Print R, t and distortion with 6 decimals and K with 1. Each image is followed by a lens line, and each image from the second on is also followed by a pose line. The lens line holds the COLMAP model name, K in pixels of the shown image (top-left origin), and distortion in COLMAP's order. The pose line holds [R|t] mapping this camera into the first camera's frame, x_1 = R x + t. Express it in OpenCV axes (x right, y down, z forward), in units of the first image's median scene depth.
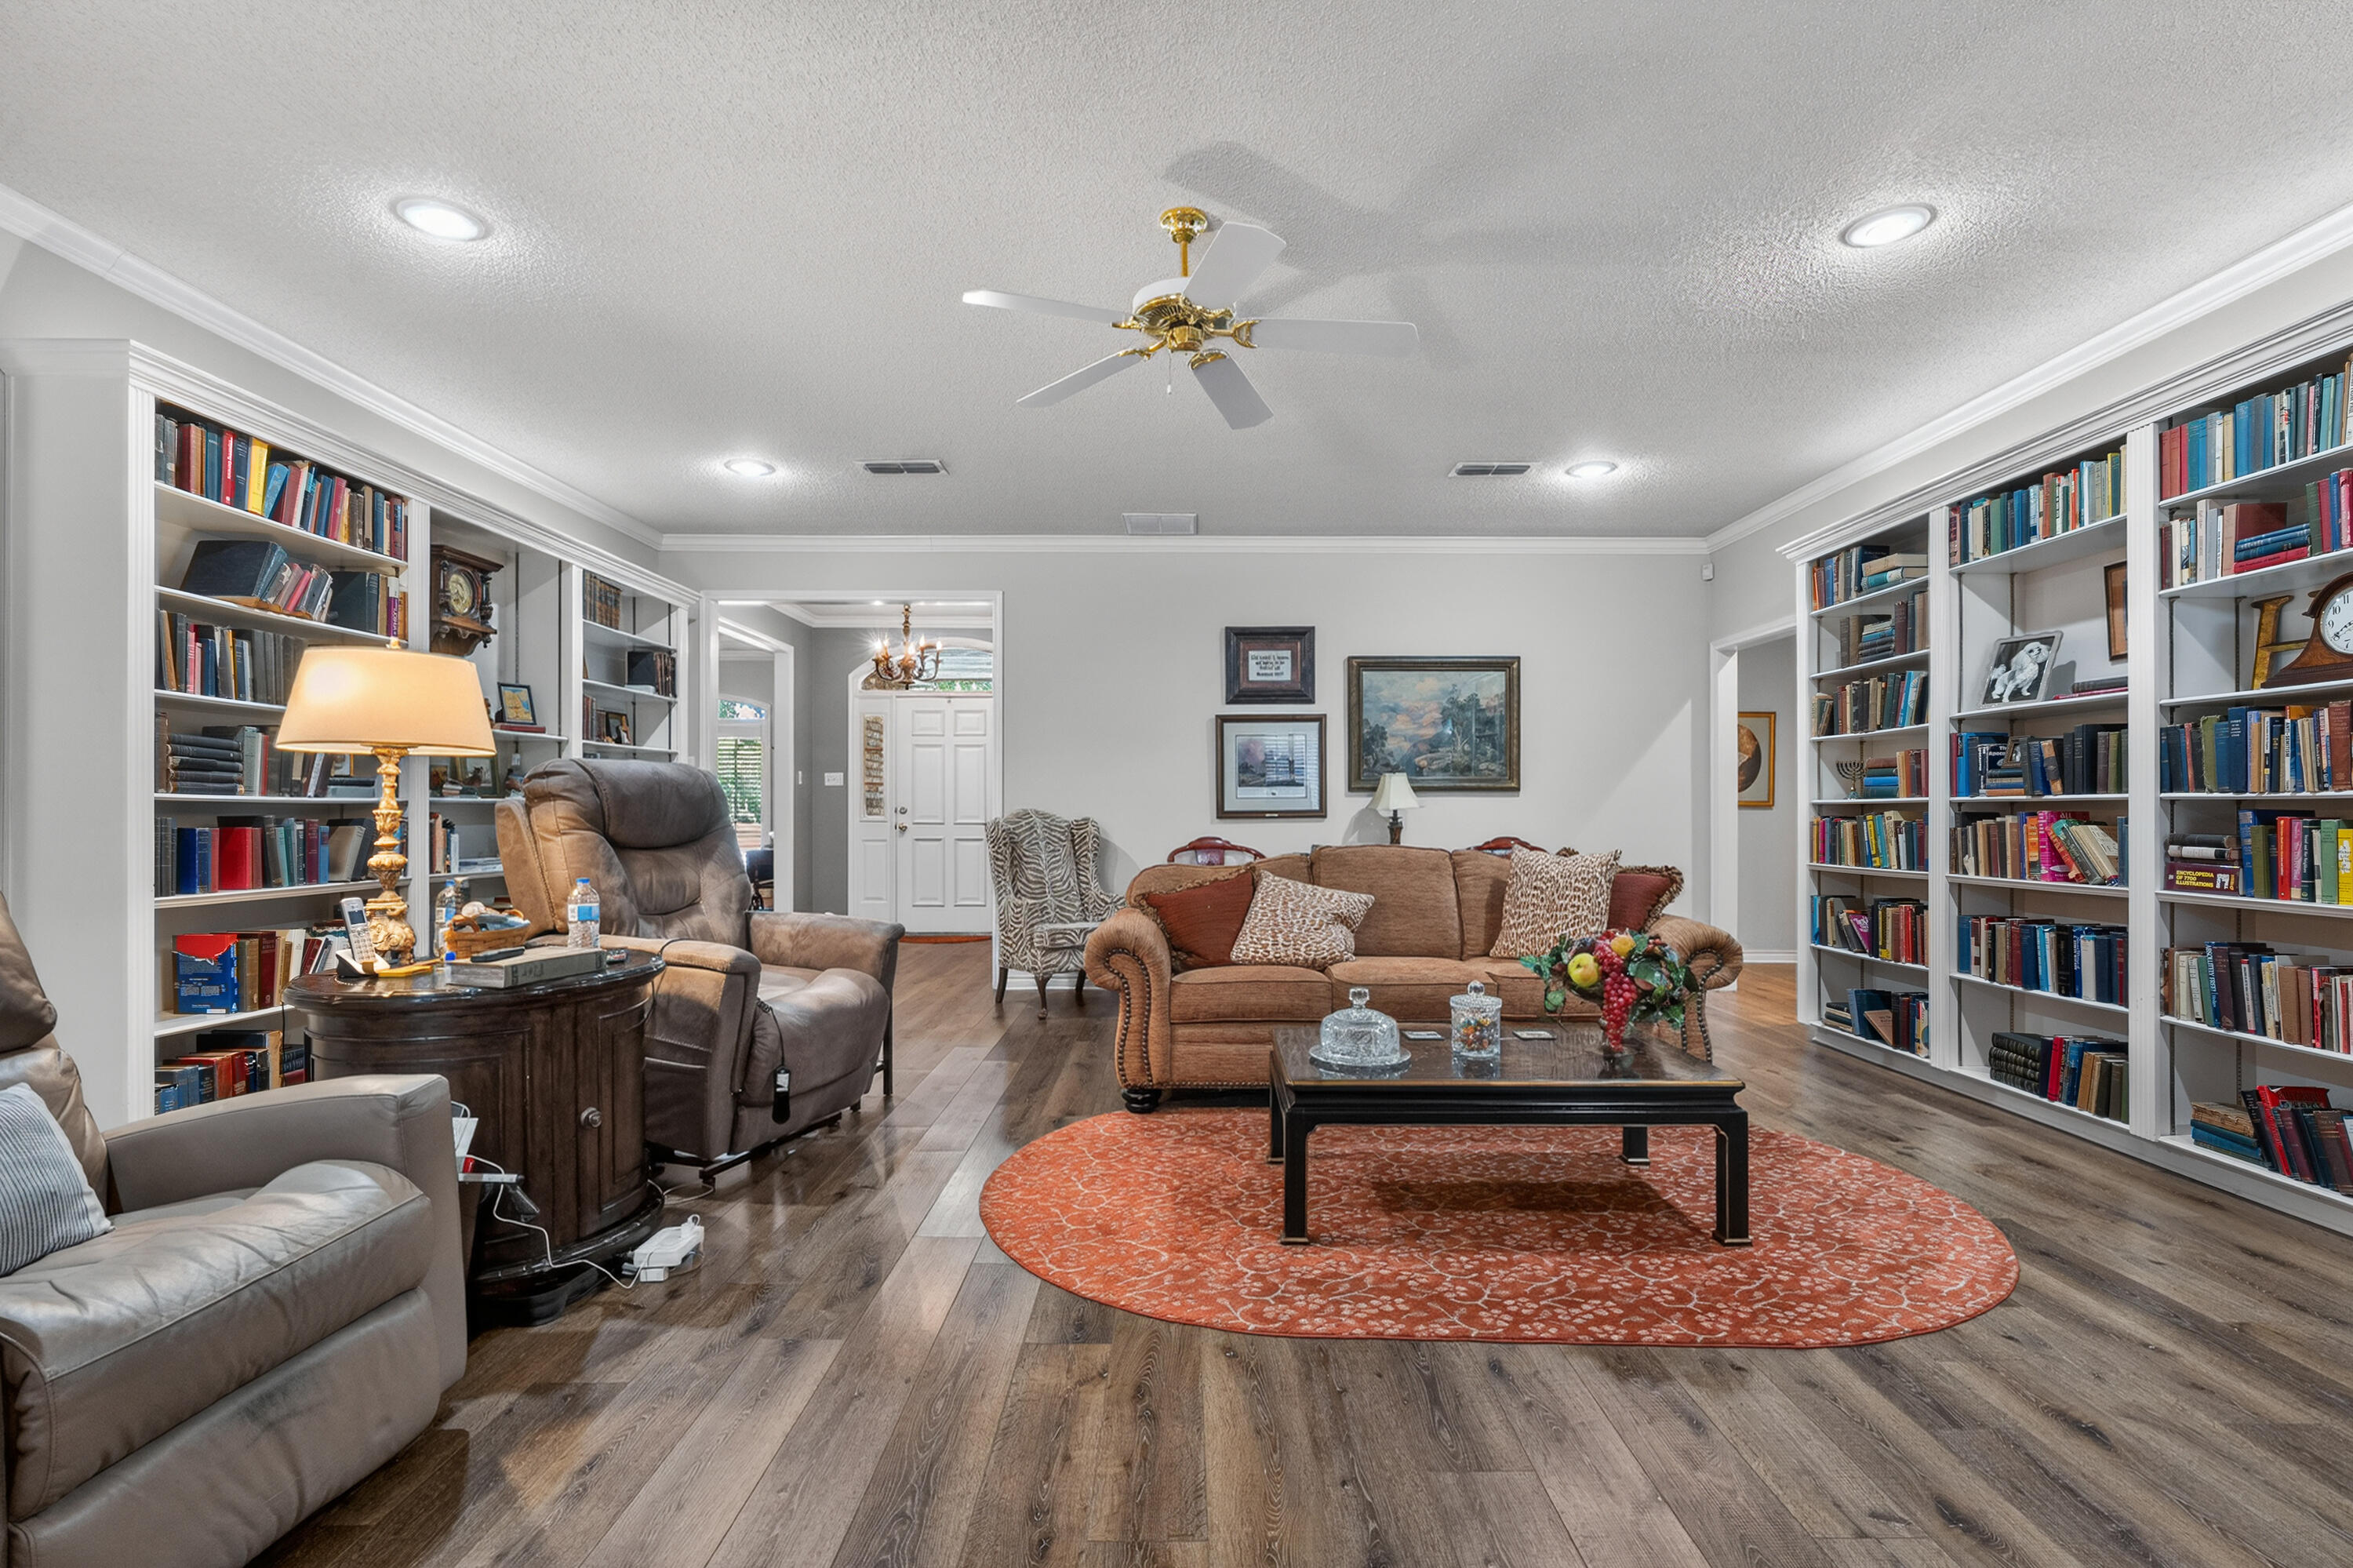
lens RADIAL K [[1052.4, 0, 1196.5], [0, 1052.4, 808.6], [0, 0, 1]] dist [-0.008239, -0.000522]
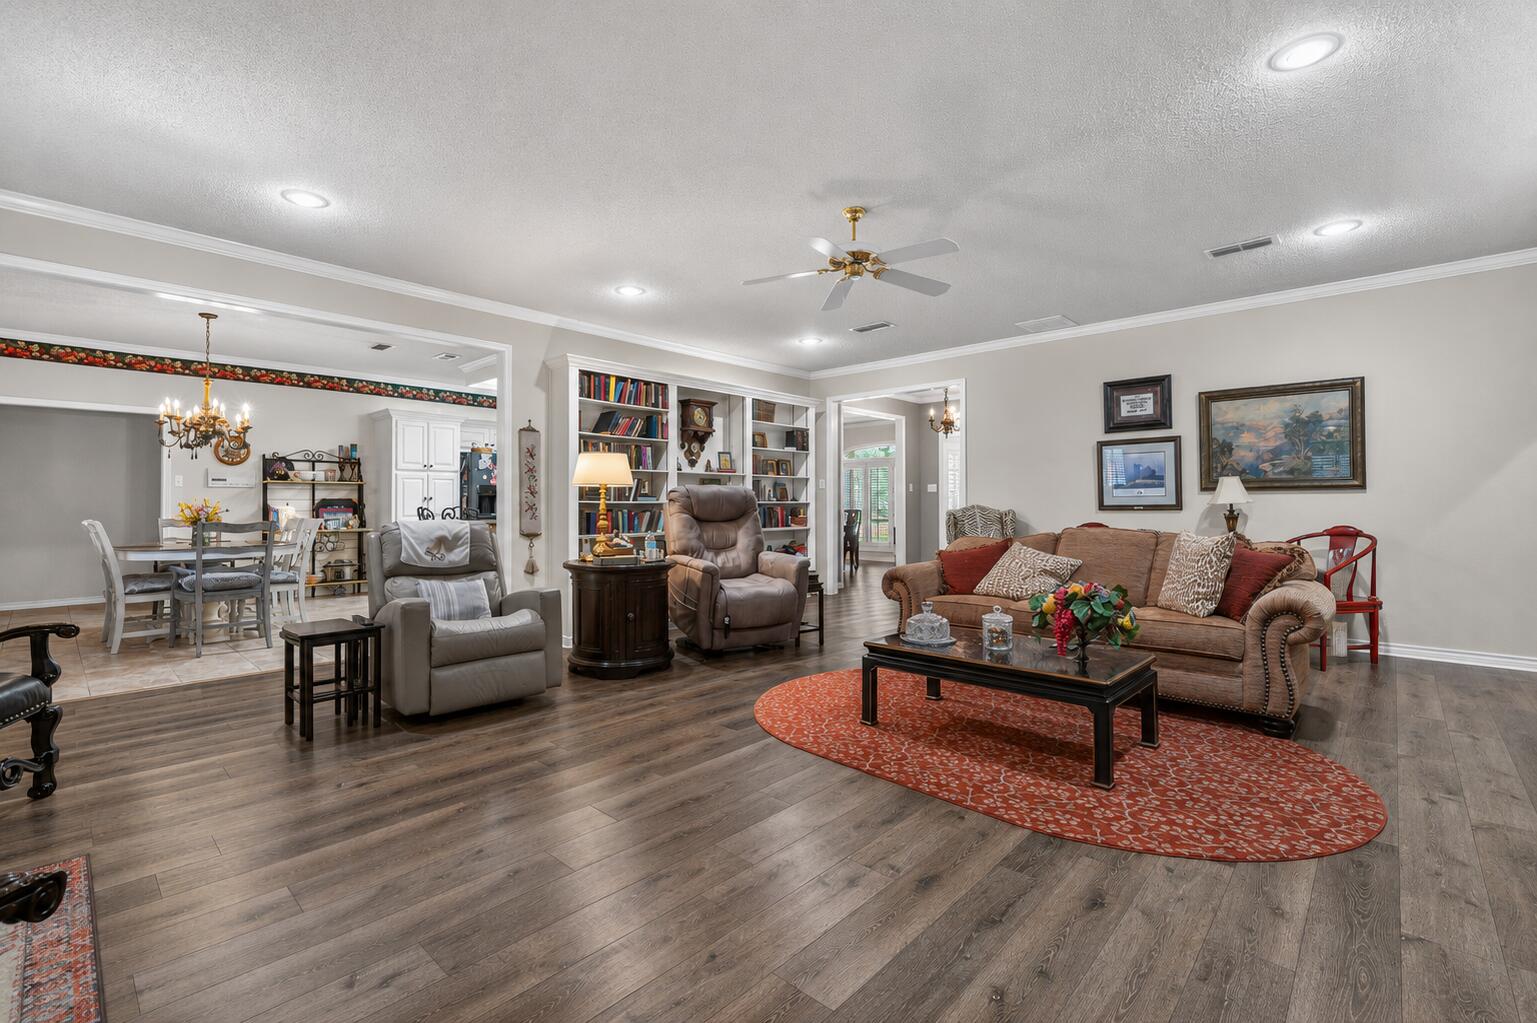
lens RADIAL K [[687.4, 0, 782.7], [0, 687.4, 497.1], [0, 0, 1]] dist [-0.008239, -0.000522]
pose [[0.727054, -0.011426, -0.686486, 0.599785], [0.003213, 0.999907, -0.013239, 0.003001], [0.686573, 0.007419, 0.727023, -0.031285]]
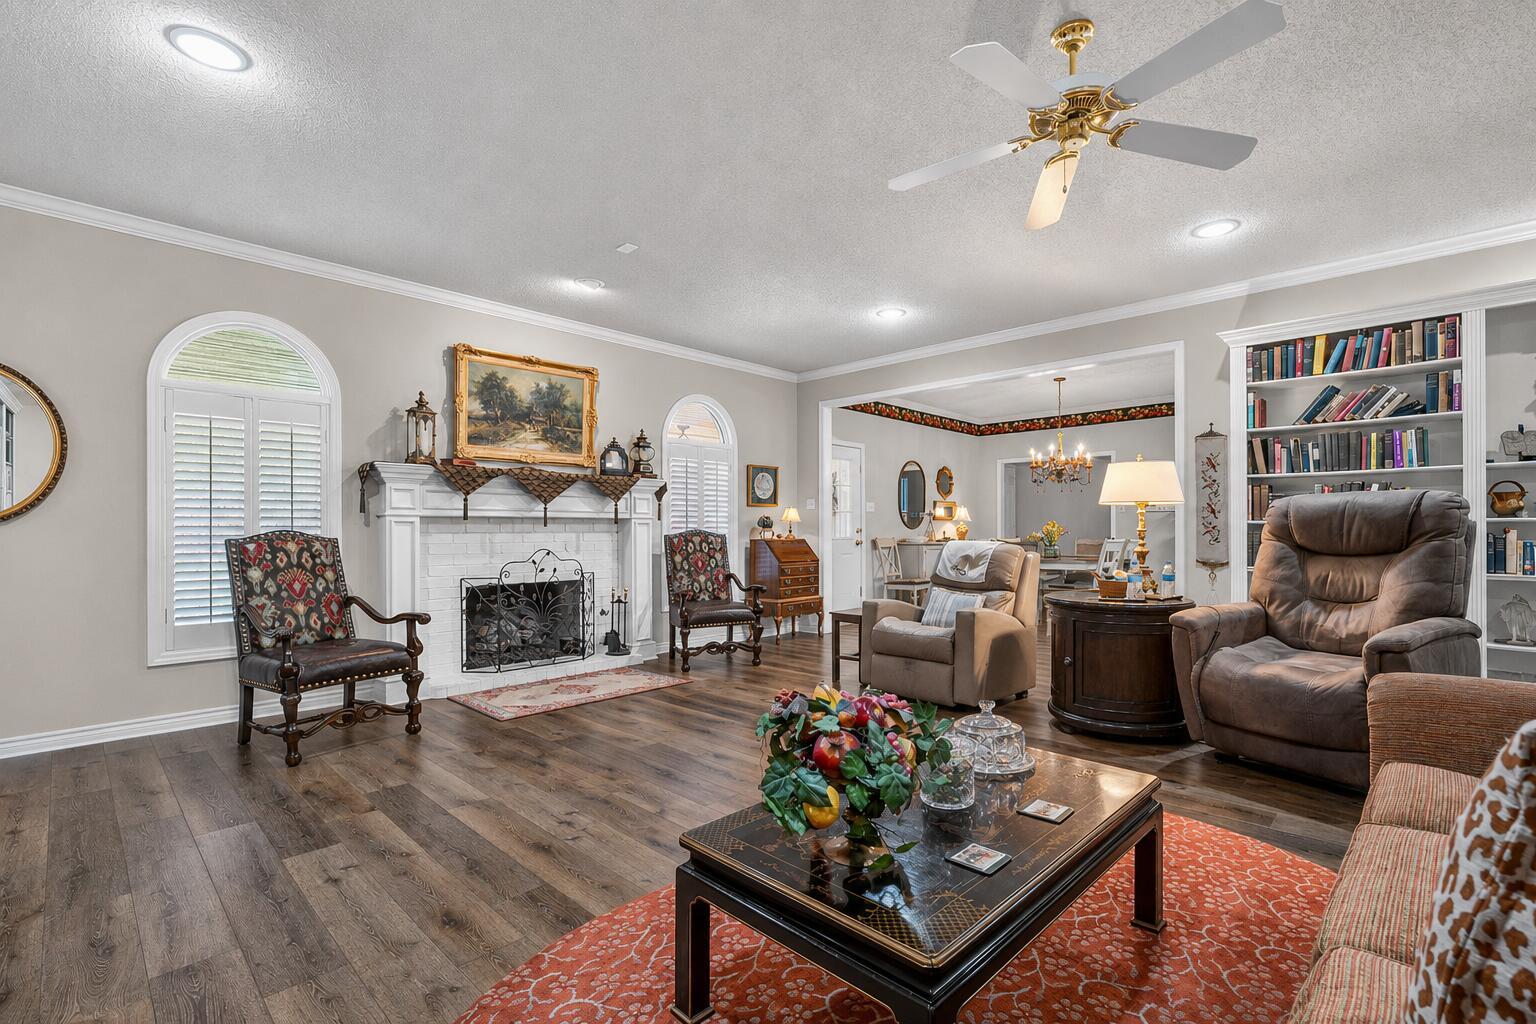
lens RADIAL K [[687.0, 0, 763.0], [0, 687.0, 536.1], [0, 0, 1]] dist [-0.008239, -0.000522]
pose [[-0.715544, 0.009668, -0.698501, 0.607377], [0.004812, 0.999949, 0.008911, 0.000927], [0.698552, 0.003015, -0.715553, 0.969502]]
